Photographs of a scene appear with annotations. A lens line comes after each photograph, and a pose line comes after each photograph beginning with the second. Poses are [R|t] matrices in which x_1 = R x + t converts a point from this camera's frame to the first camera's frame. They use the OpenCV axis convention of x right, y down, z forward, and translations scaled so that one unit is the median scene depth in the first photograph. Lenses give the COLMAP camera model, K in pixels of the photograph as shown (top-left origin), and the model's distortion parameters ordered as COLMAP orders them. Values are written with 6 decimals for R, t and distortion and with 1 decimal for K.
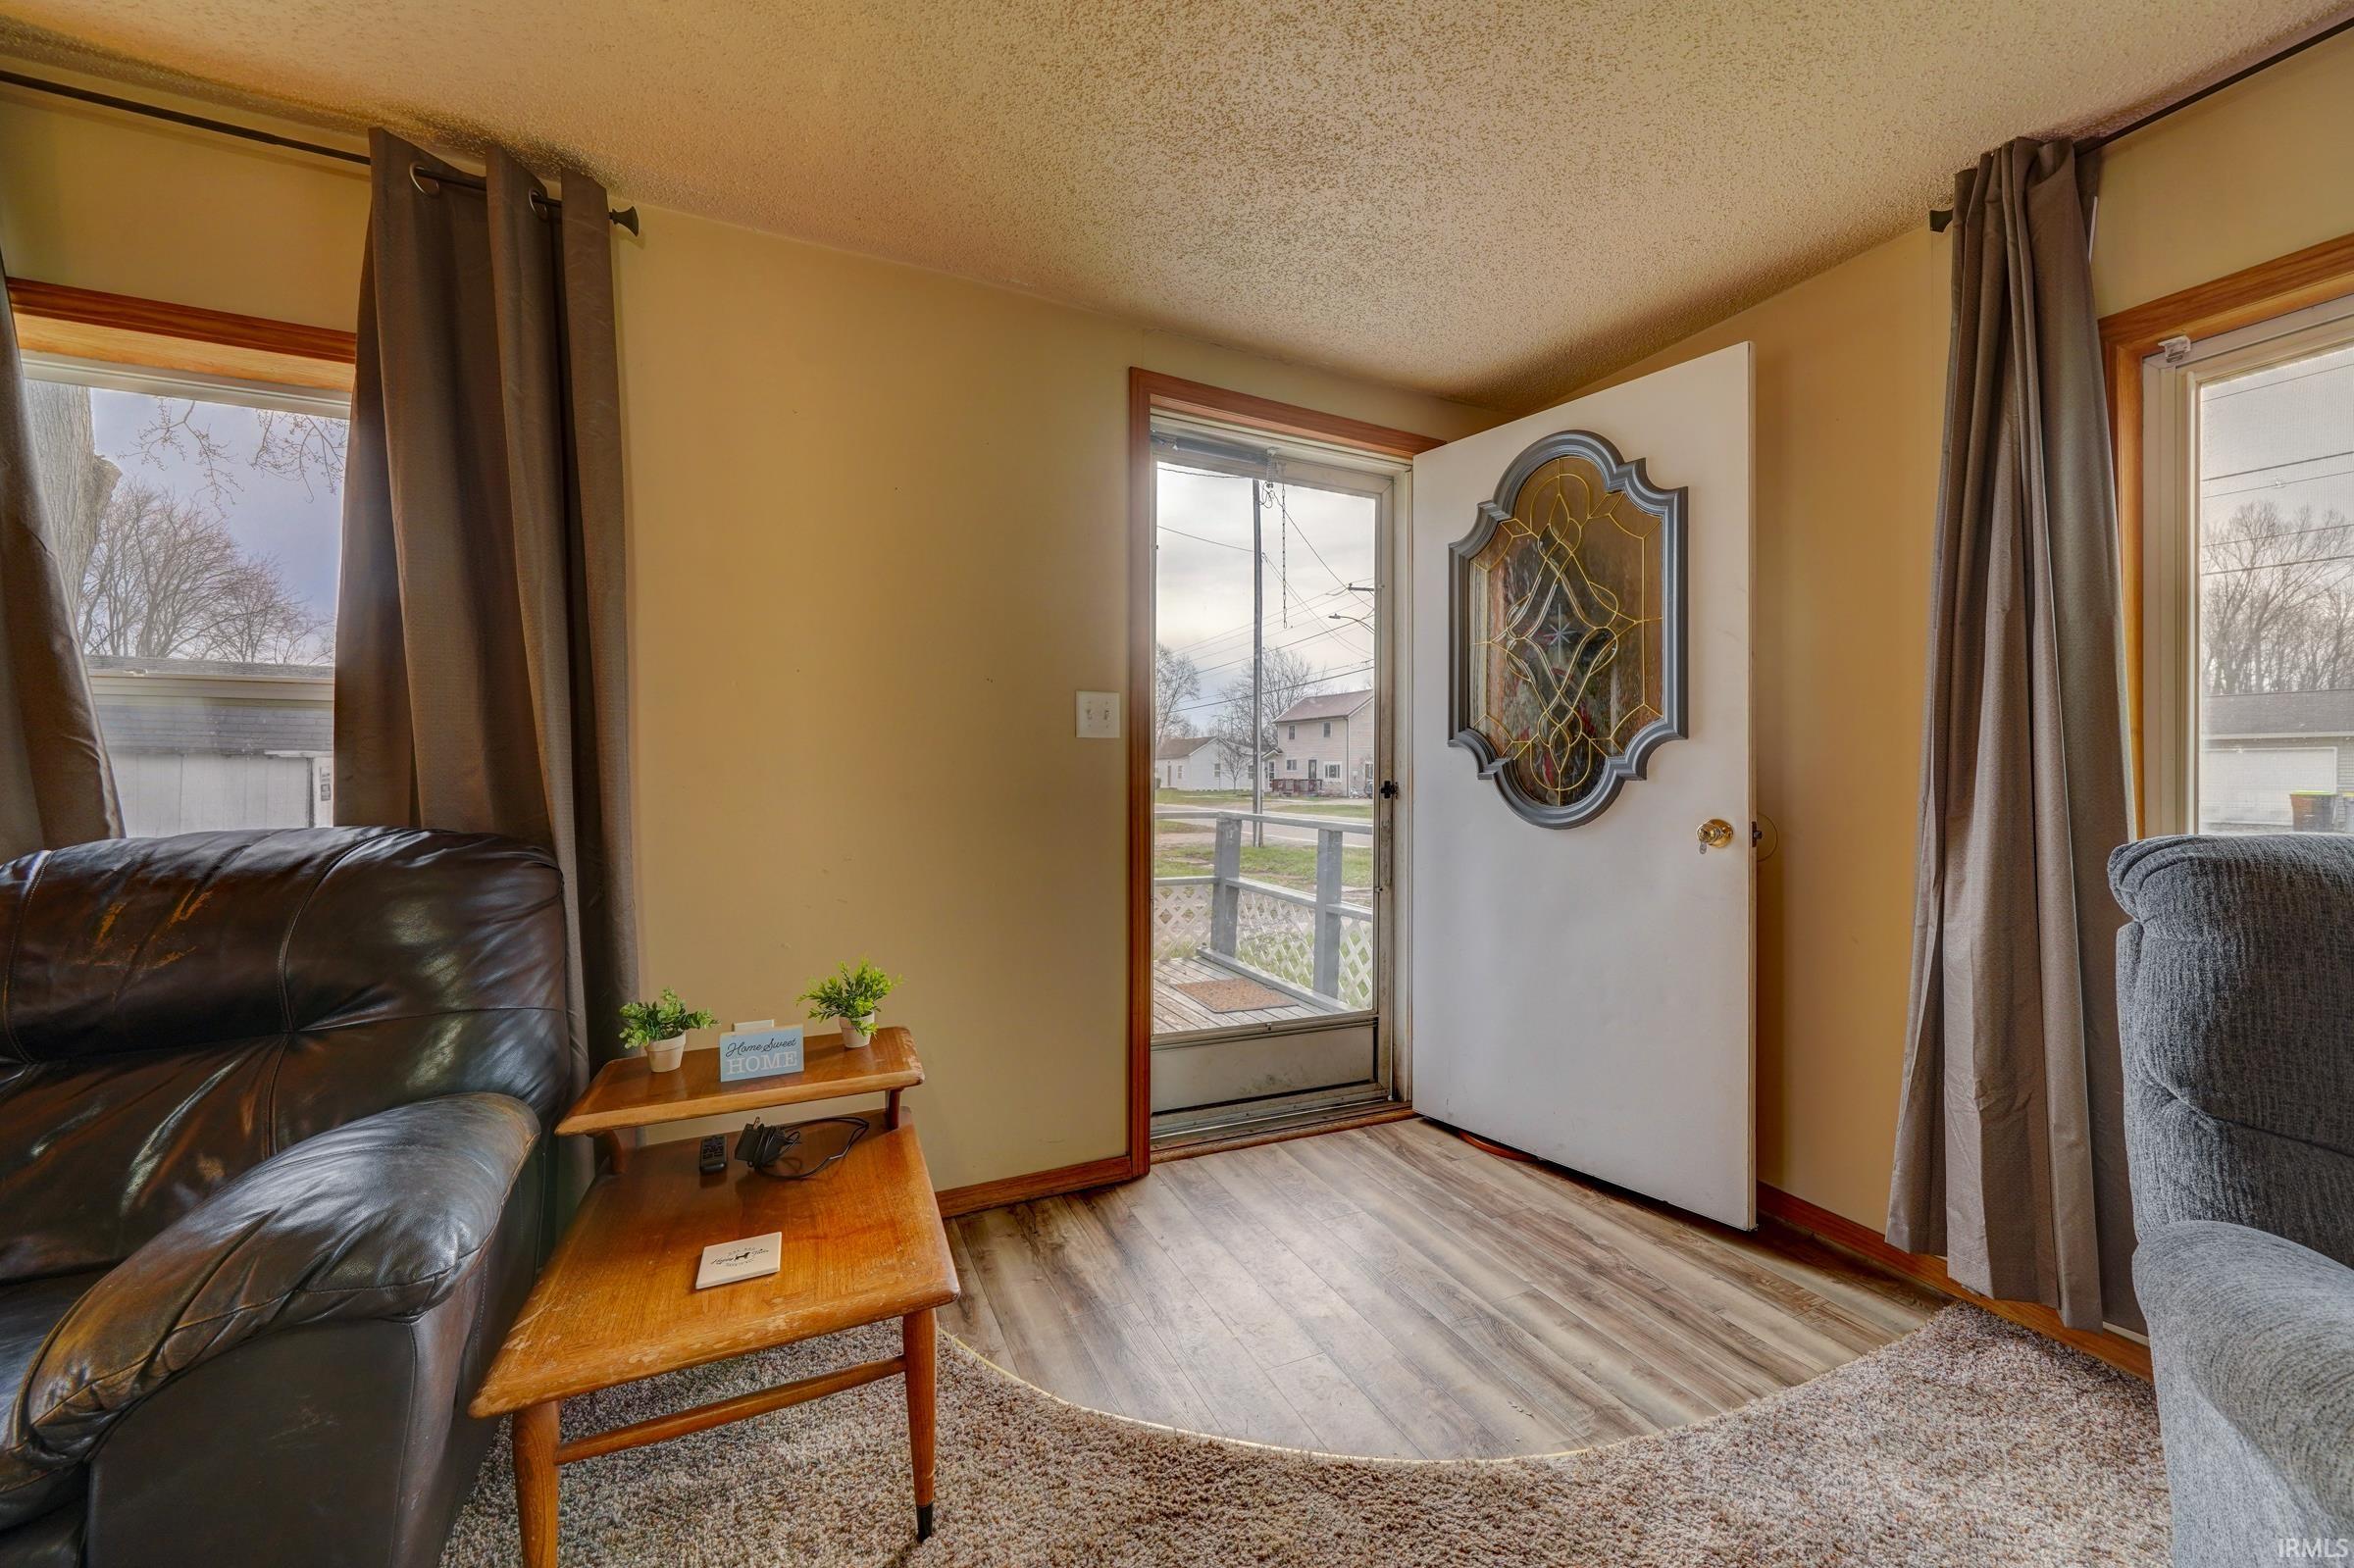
lens RADIAL K [[854.9, 0, 1172.2], [0, 854.9, 775.4], [0, 0, 1]] dist [-0.002413, -0.000261]
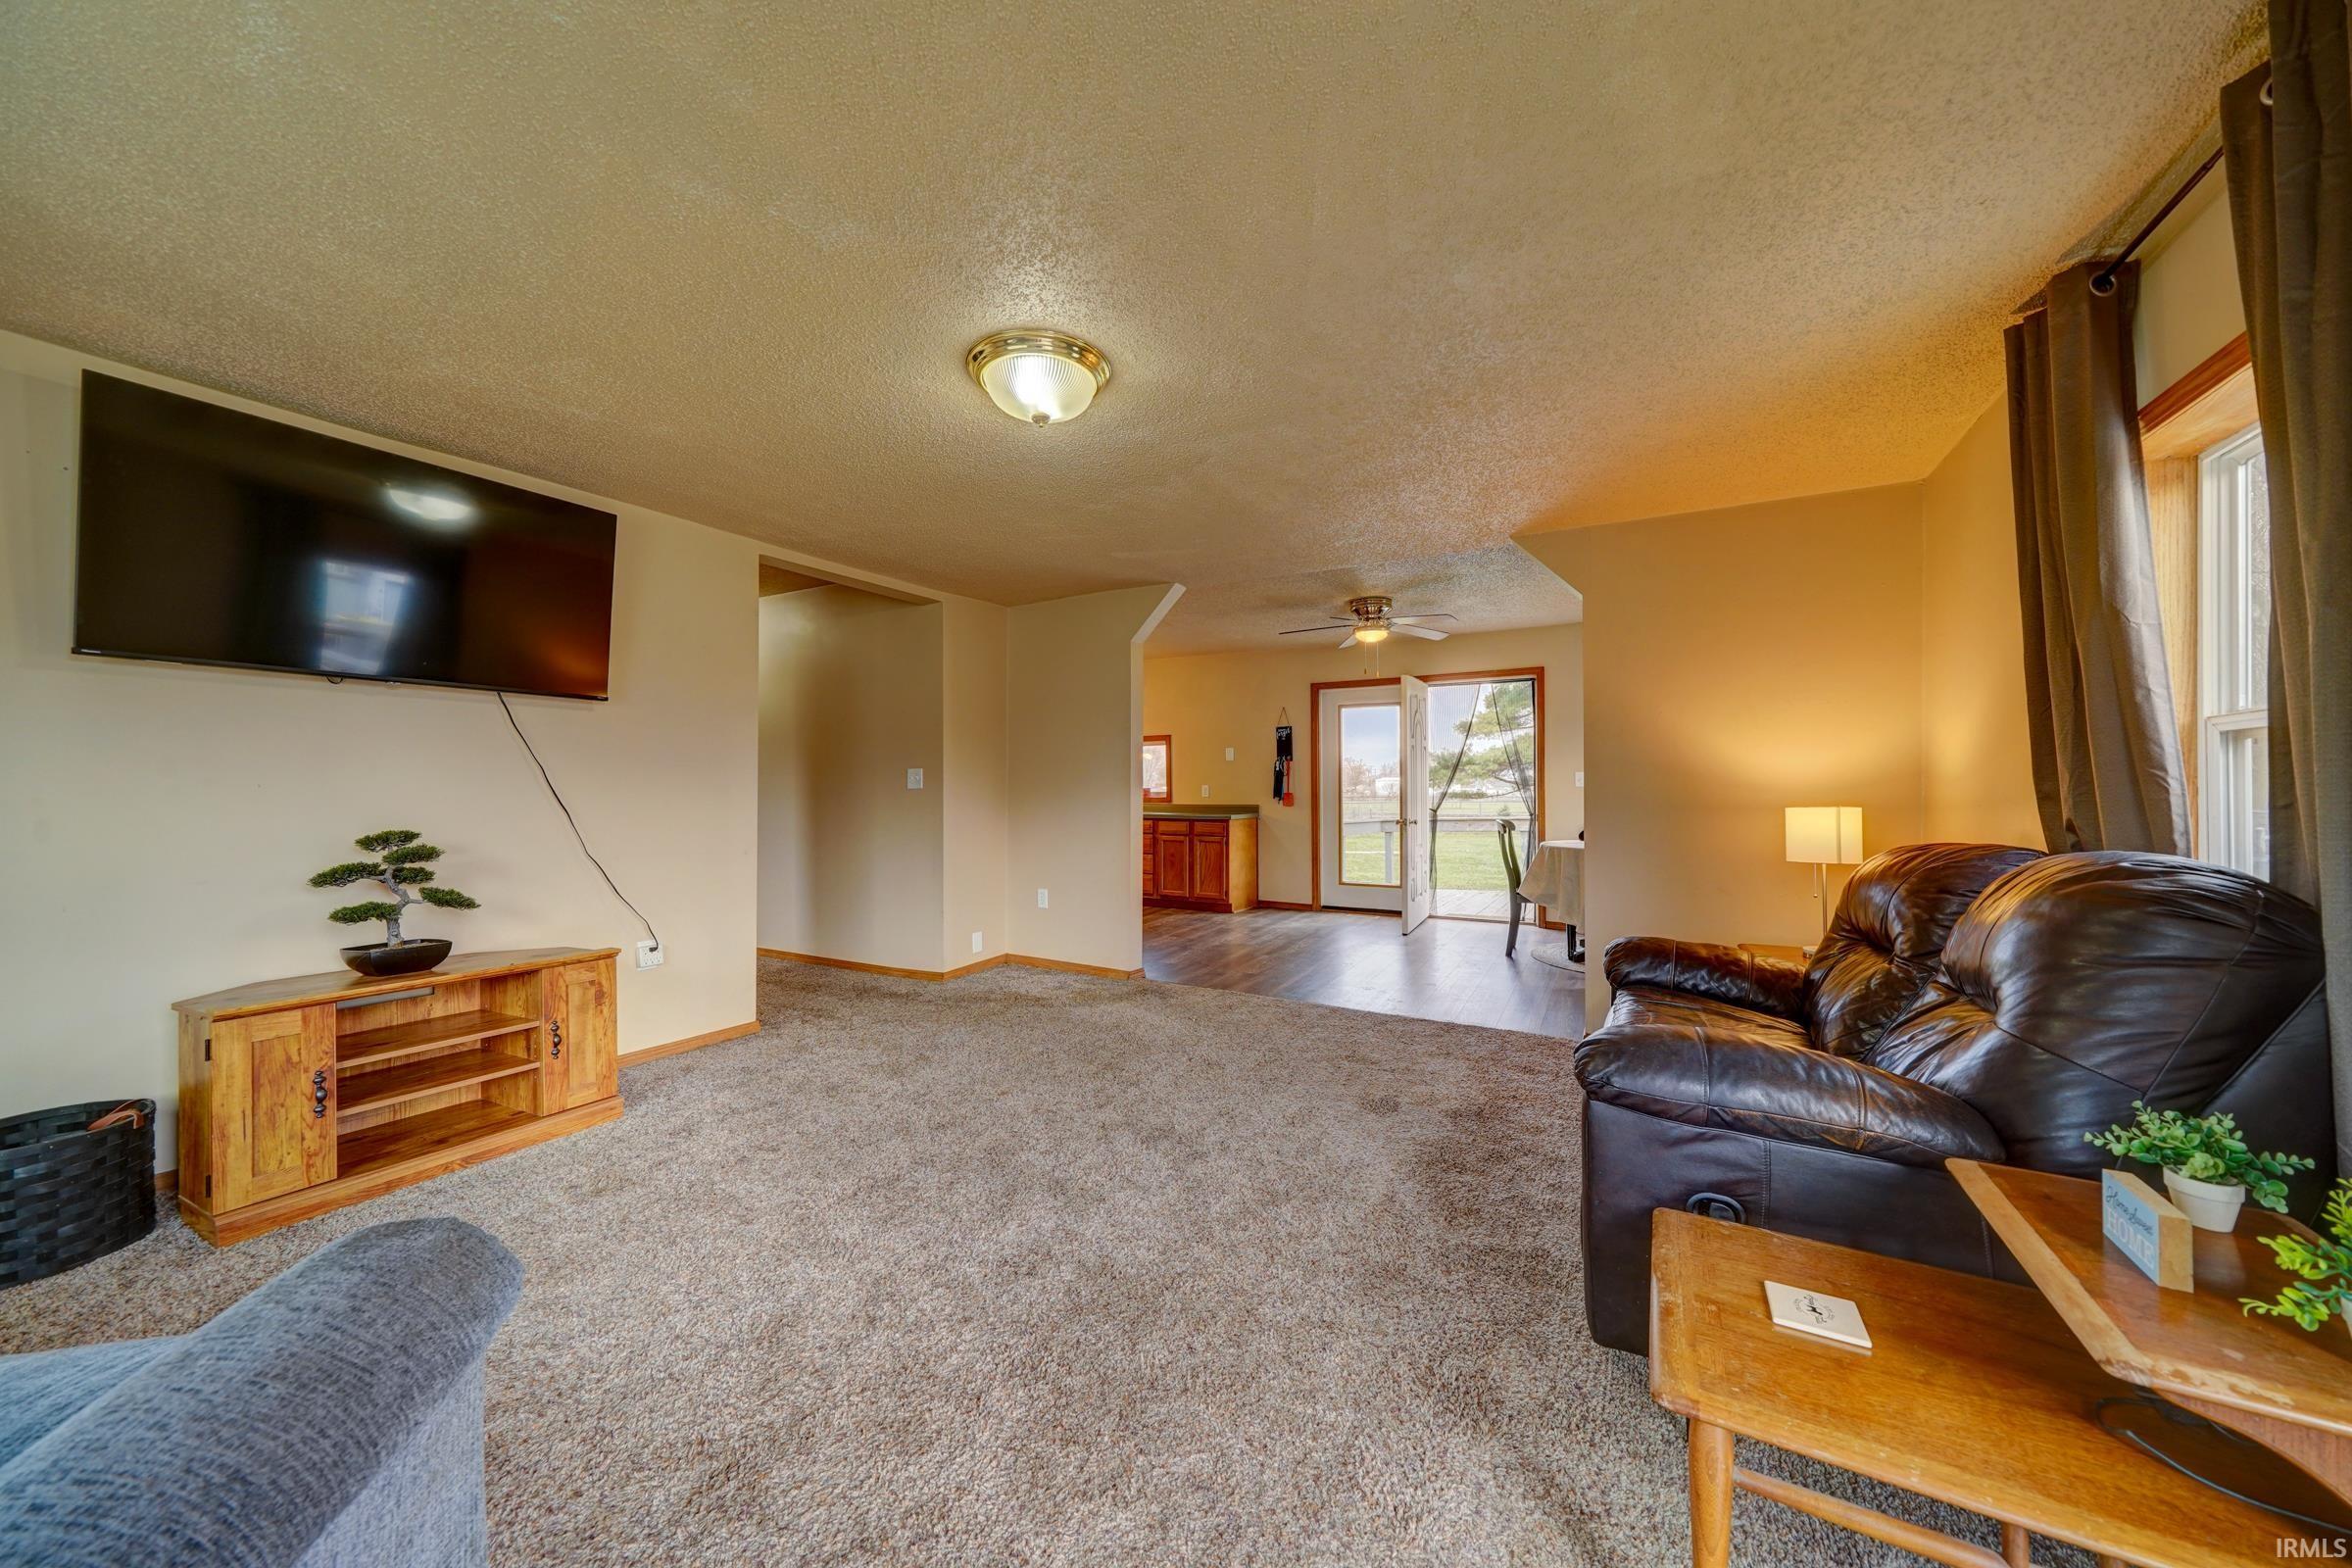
lens RADIAL K [[809.5, 0, 1174.4], [0, 809.5, 792.8], [0, 0, 1]] dist [-0.011528, 0.001878]
pose [[-0.806572, 0.000181, -0.591136, 0.401052], [0.001882, 0.999996, -0.002262, -0.009543], [0.591134, -0.002937, -0.806568, 0.876039]]
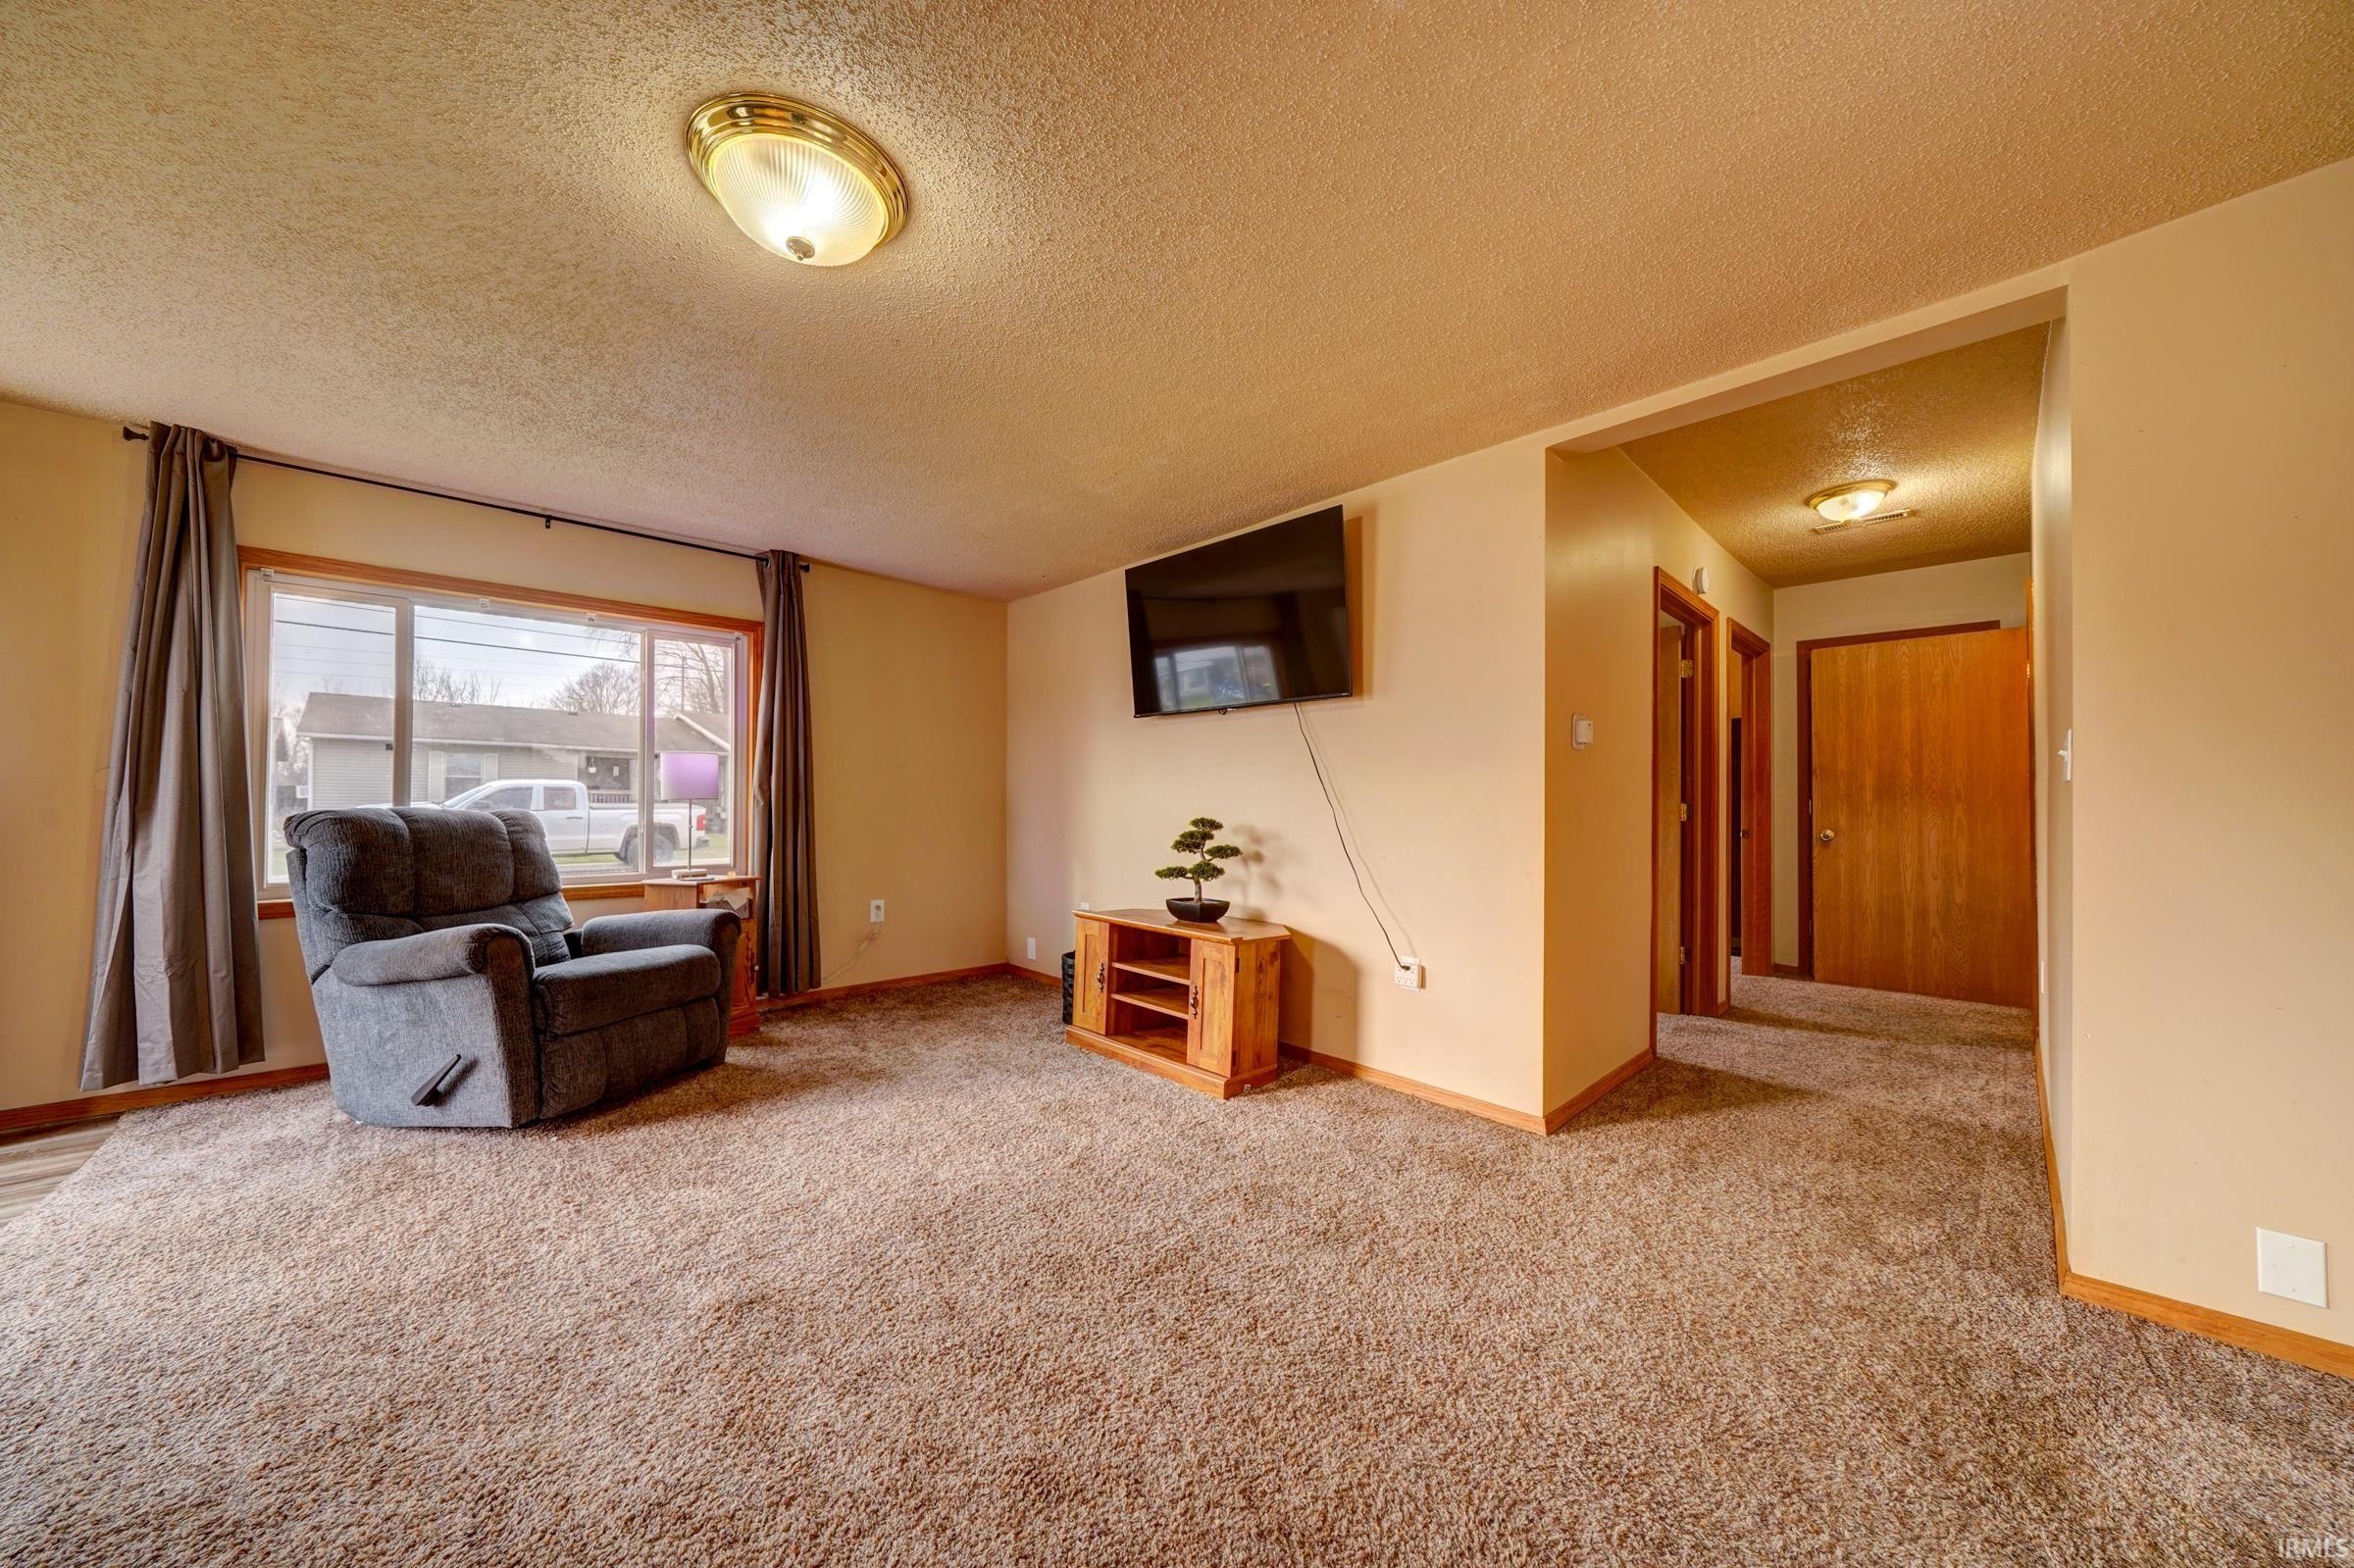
lens RADIAL K [[805.6, 0, 1179.1], [0, 805.6, 789.6], [0, 0, 1]] dist [-0.004272, -0.000128]
pose [[-0.331208, 0.006814, 0.943533, -1.129860], [-0.011088, 0.999877, -0.011113, 0.005650], [-0.943492, -0.014143, -0.331092, -0.354762]]
